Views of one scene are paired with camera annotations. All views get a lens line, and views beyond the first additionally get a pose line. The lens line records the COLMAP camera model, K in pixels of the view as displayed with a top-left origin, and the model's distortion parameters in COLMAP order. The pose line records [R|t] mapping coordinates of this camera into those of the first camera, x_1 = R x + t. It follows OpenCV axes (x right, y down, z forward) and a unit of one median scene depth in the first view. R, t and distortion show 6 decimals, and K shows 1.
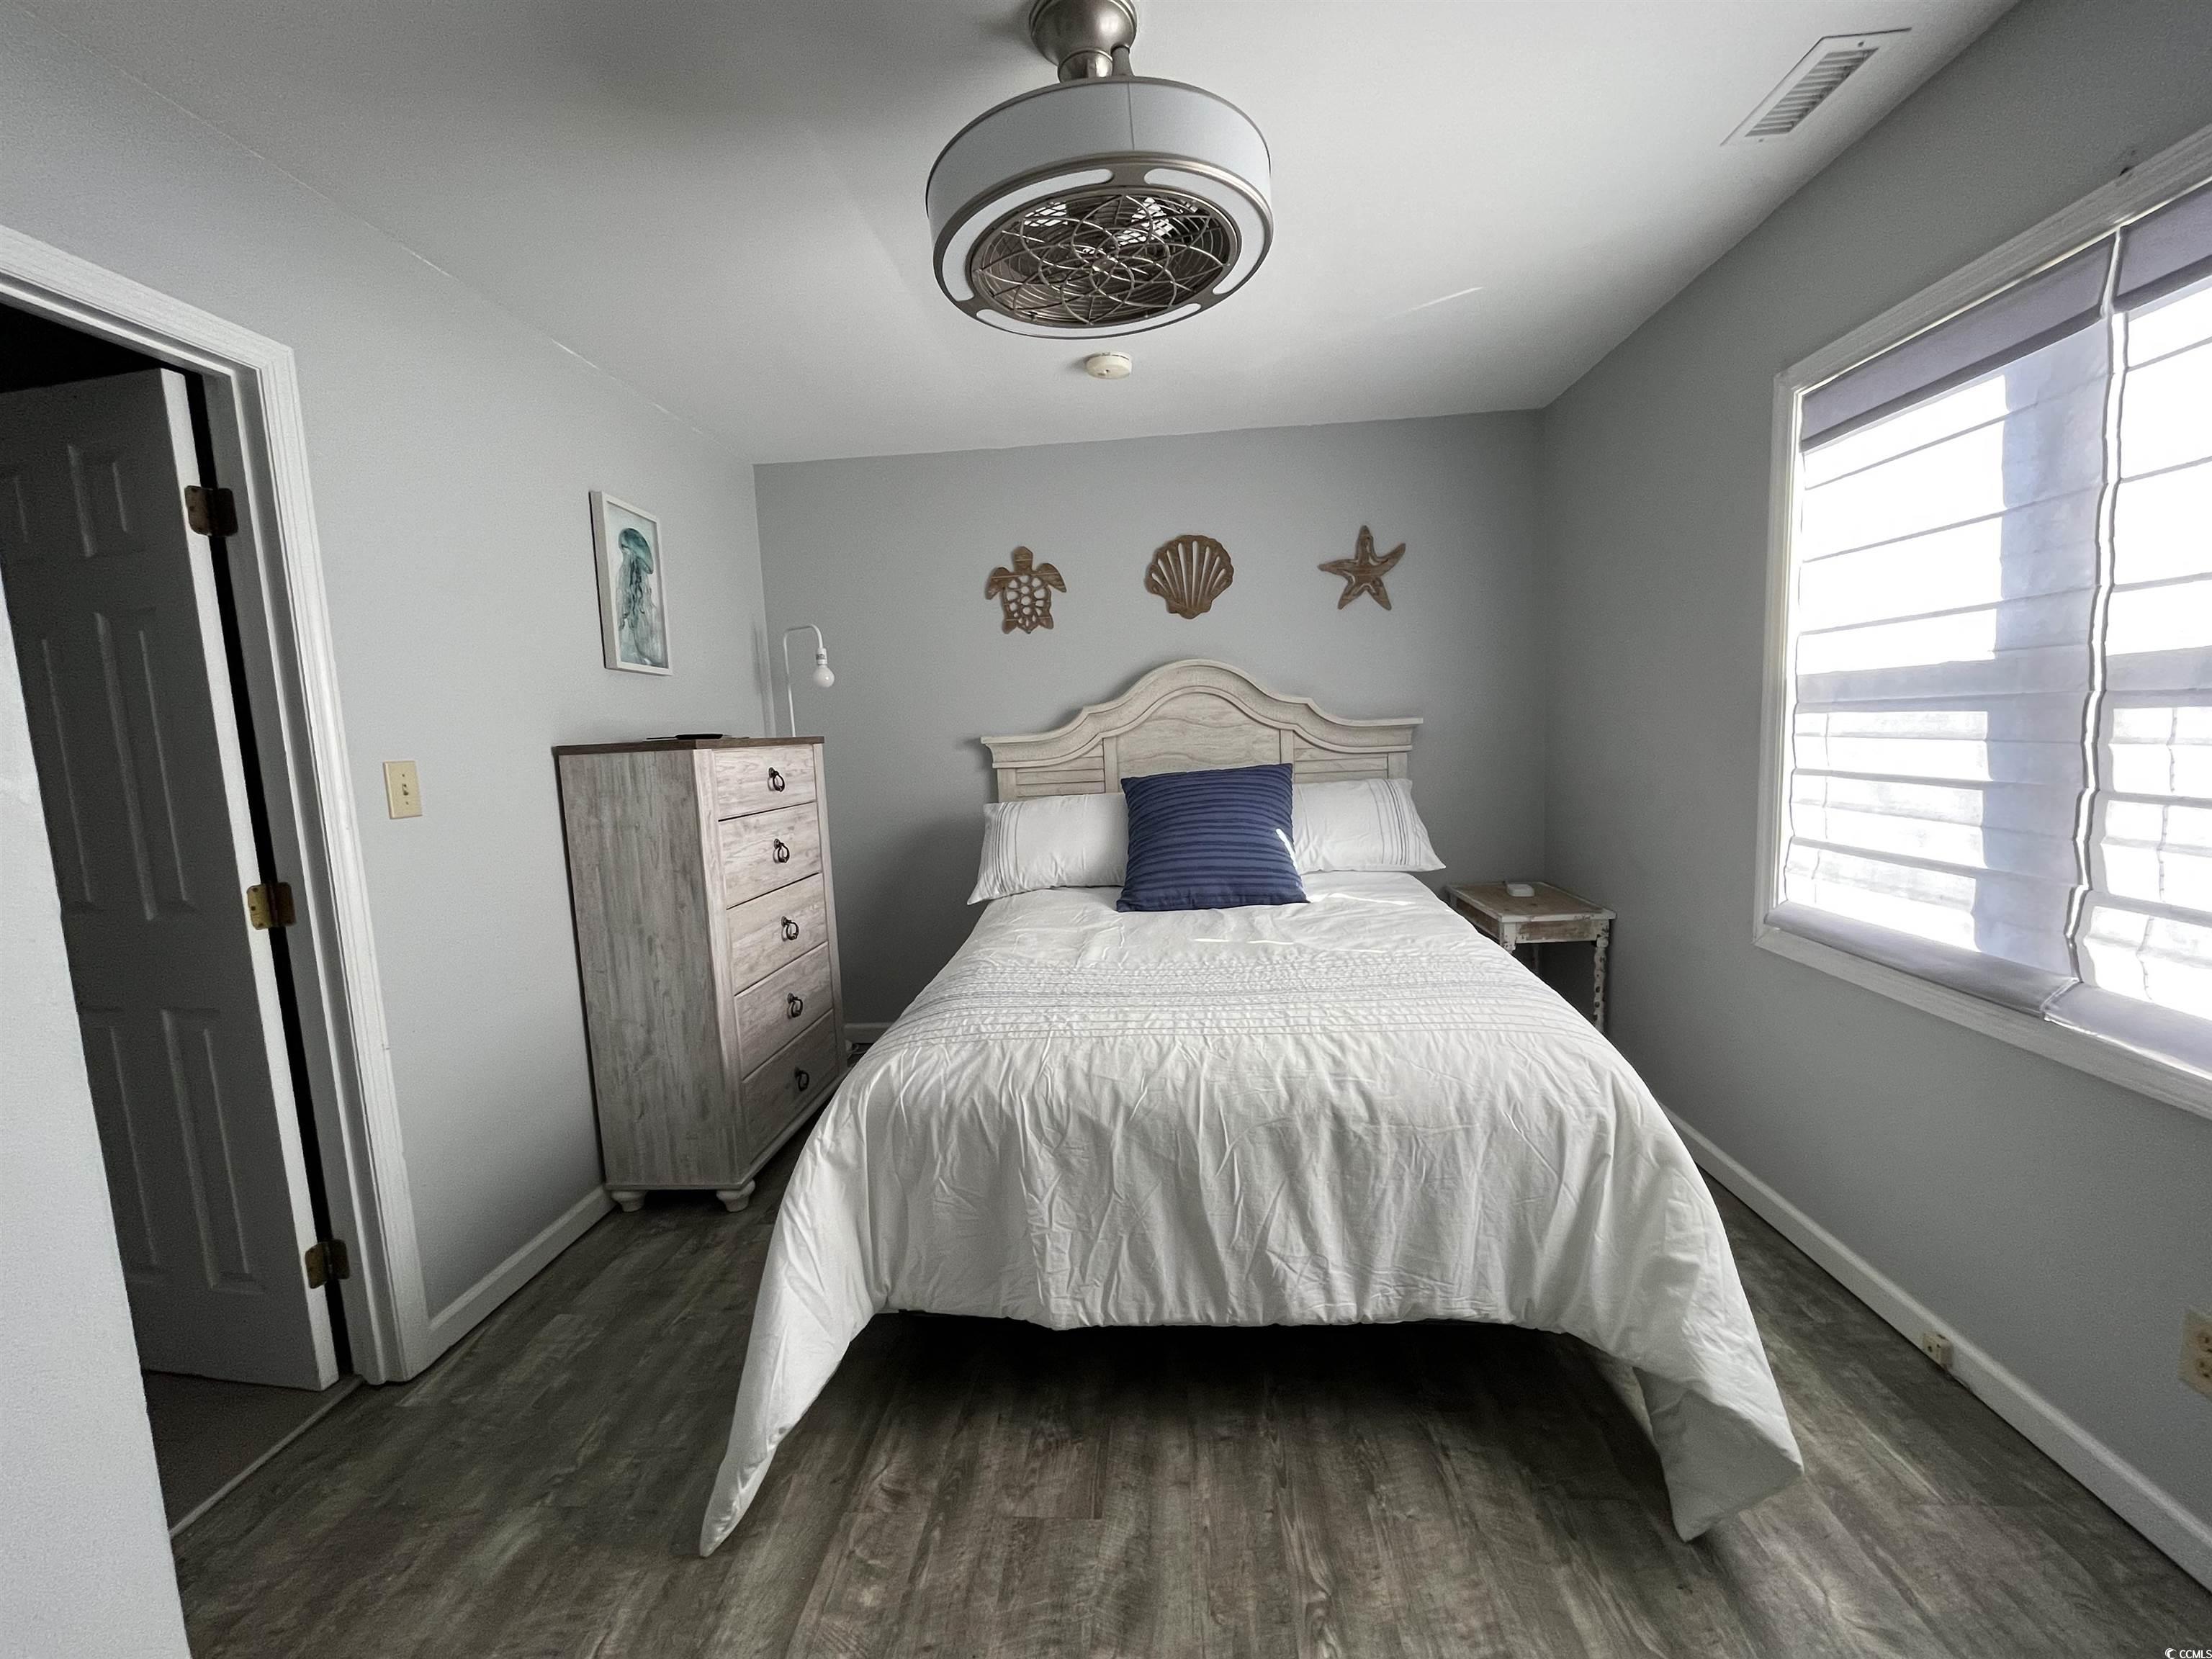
lens RADIAL K [[904.0, 0, 1112.0], [0, 904.0, 826.5], [0, 0, 1]] dist [-0.000434, -0.001269]
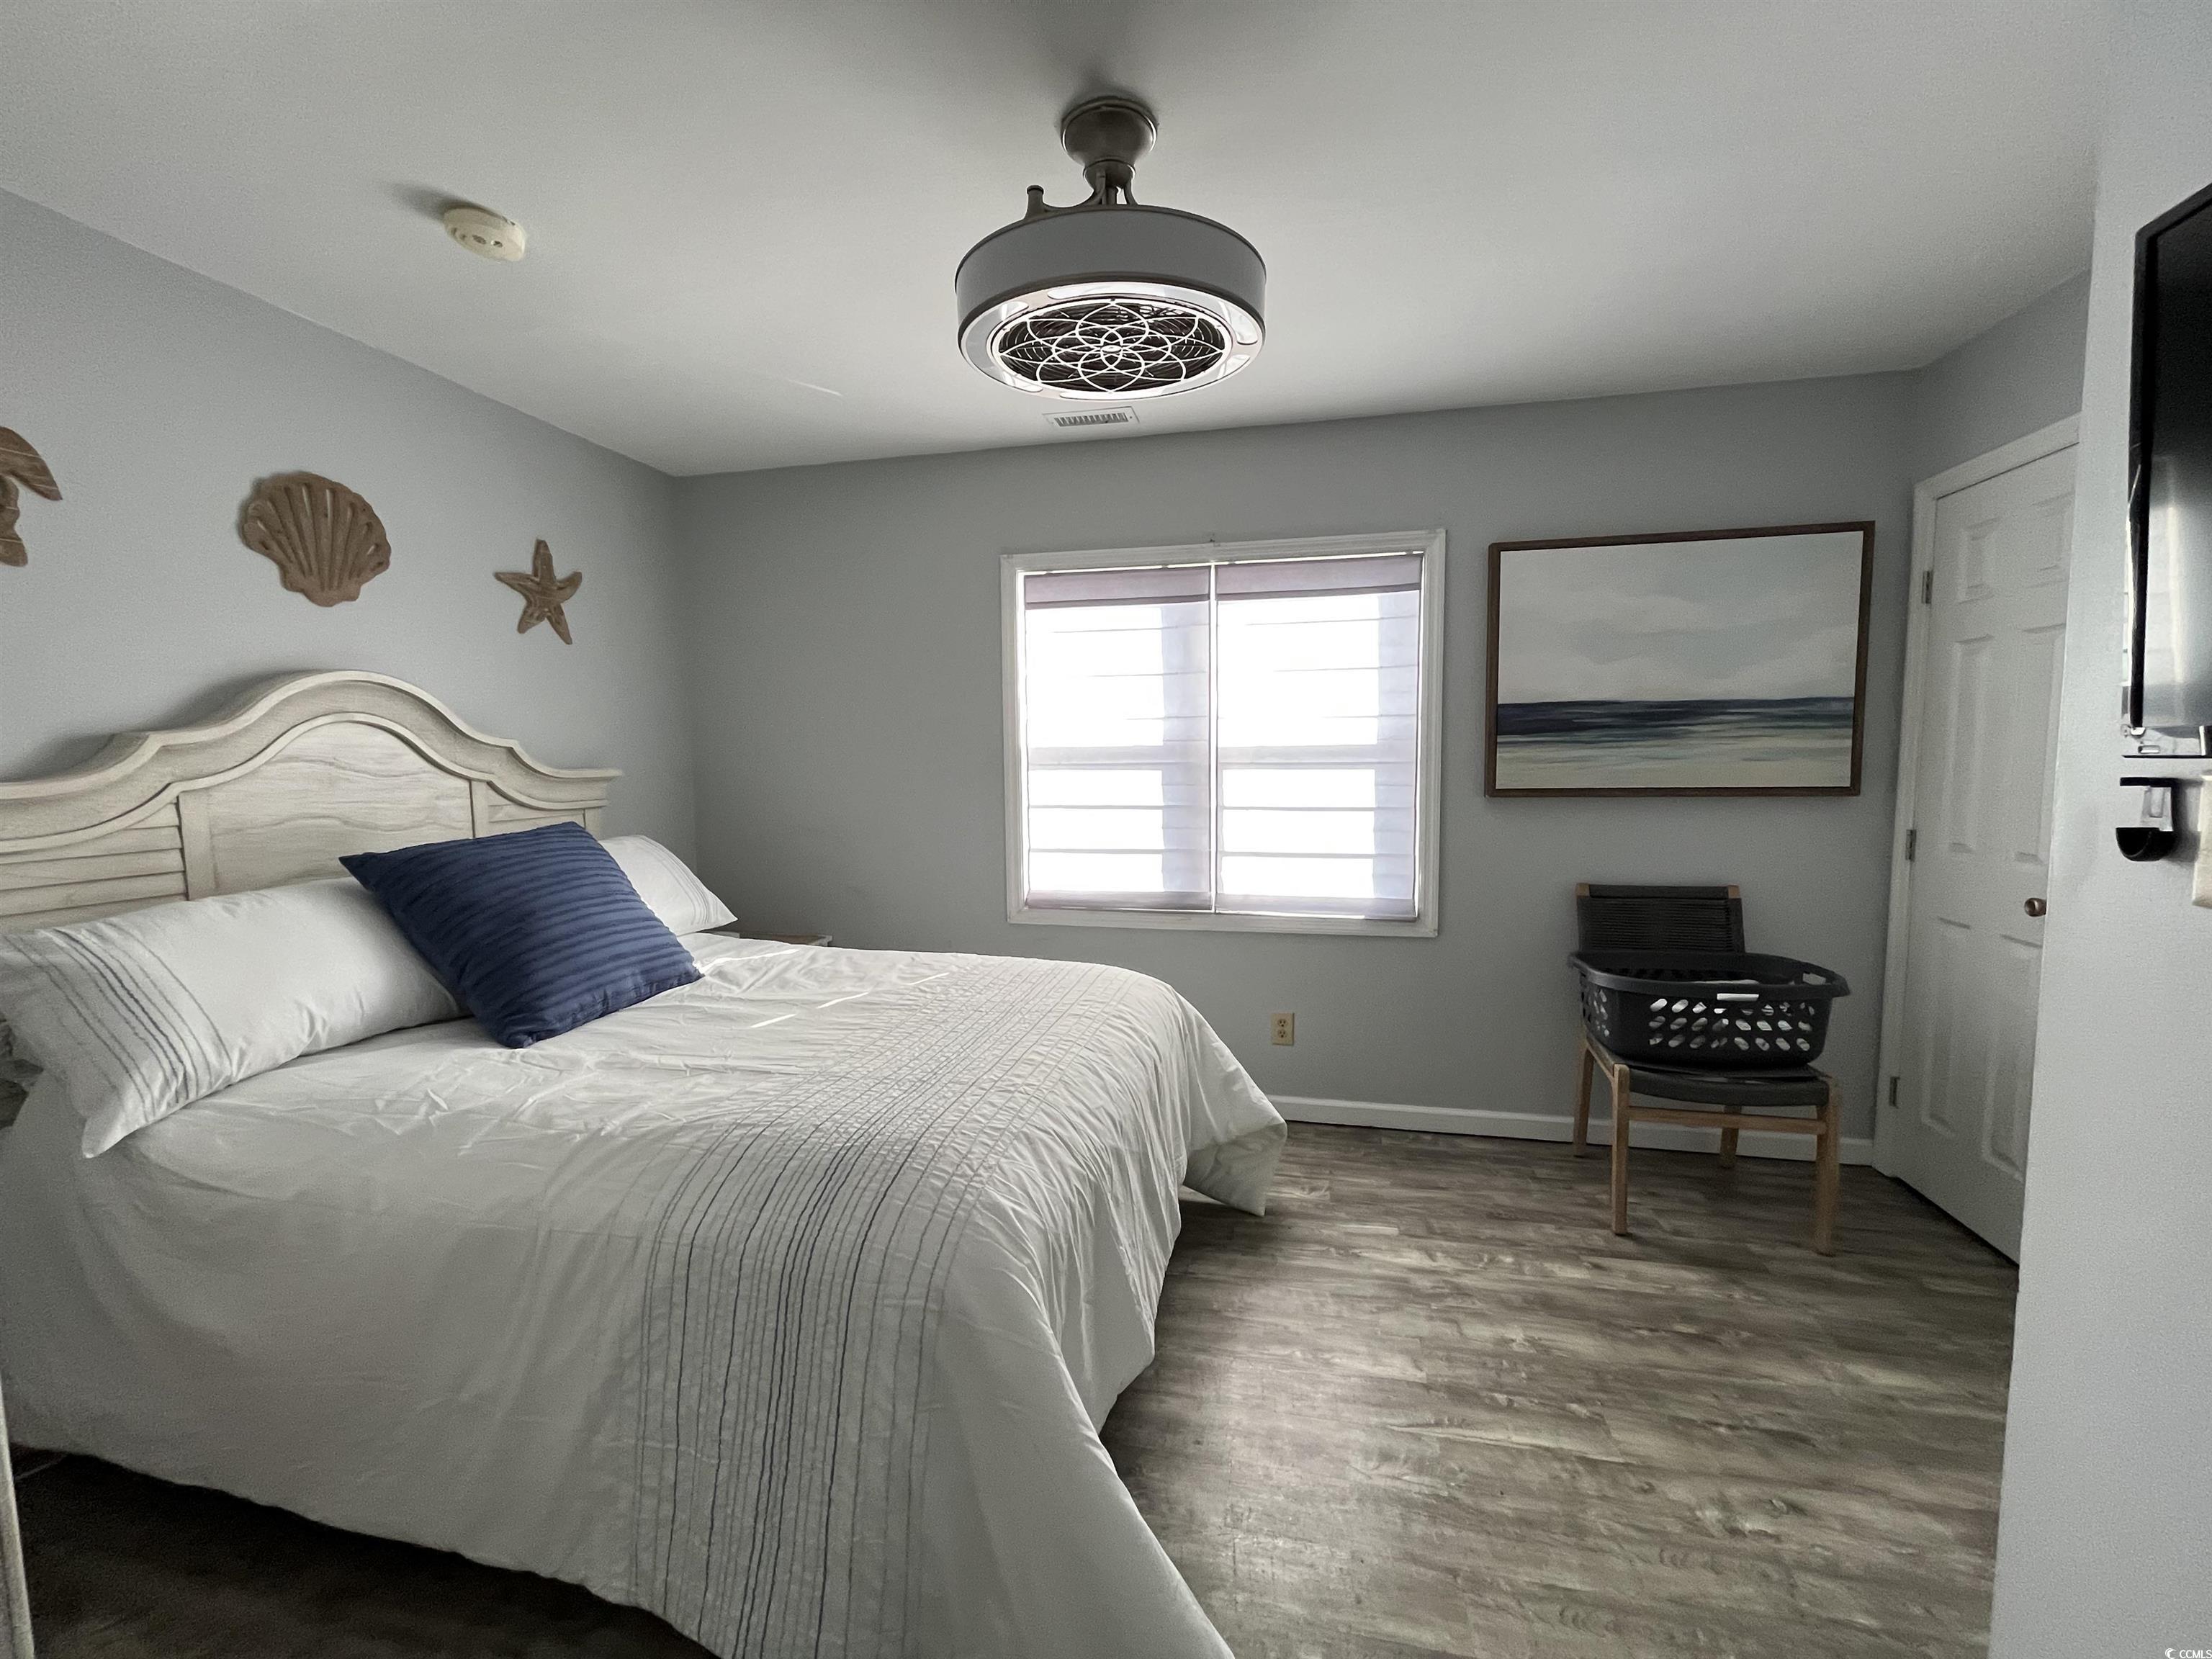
lens RADIAL K [[904.0, 0, 1110.8], [0, 904.0, 825.5], [0, 0, 1]] dist [-0.000434, -0.001269]
pose [[0.135670, -0.037796, 0.990033, -0.508741], [0.110310, 0.993635, 0.022817, -0.031012], [-0.984594, 0.106115, 0.138976, 0.407162]]
